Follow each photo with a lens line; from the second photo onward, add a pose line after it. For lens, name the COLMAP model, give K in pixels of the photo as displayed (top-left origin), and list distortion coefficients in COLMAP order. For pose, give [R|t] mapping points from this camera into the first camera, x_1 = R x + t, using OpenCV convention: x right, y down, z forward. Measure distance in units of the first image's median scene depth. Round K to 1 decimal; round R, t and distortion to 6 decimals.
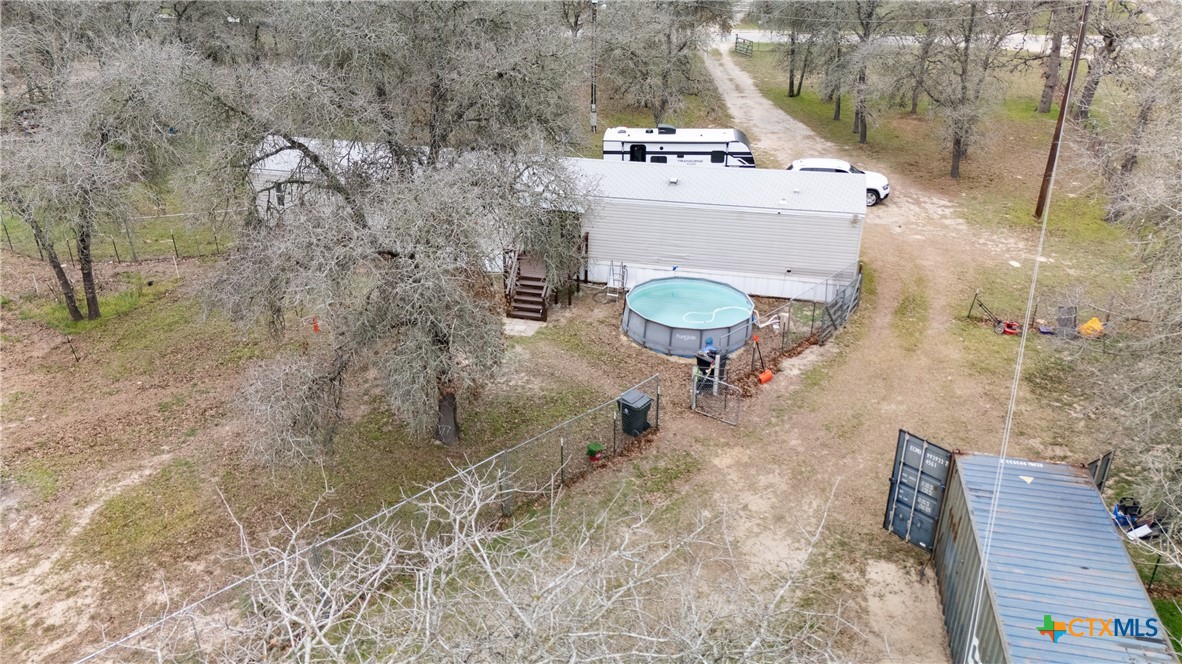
lens RADIAL K [[855.4, 0, 590.7], [0, 855.4, 332.1], [0, 0, 1]] dist [0.036083, -0.009412]
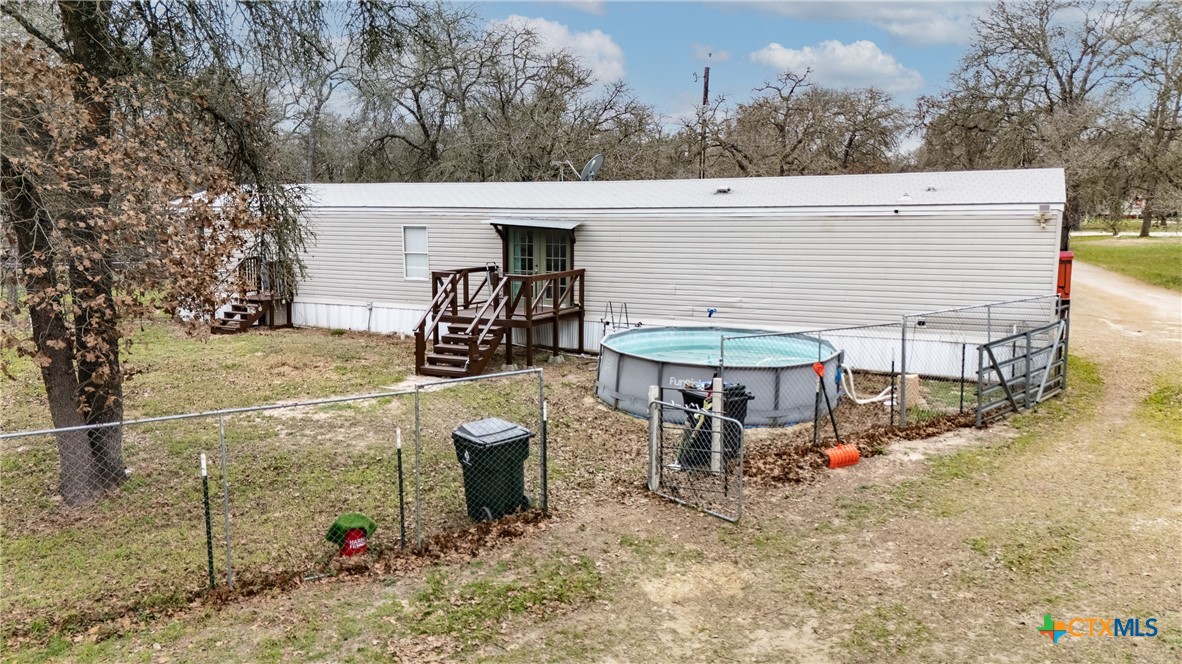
lens RADIAL K [[855.4, 0, 615.0], [0, 855.4, 318.2], [0, 0, 1]] dist [0.036083, -0.009412]
pose [[0.978817, 0.022137, -0.203539, 0.187783], [-0.088109, 0.942916, -0.321165, 0.148884], [0.184810, 0.332295, 0.924892, 0.562839]]
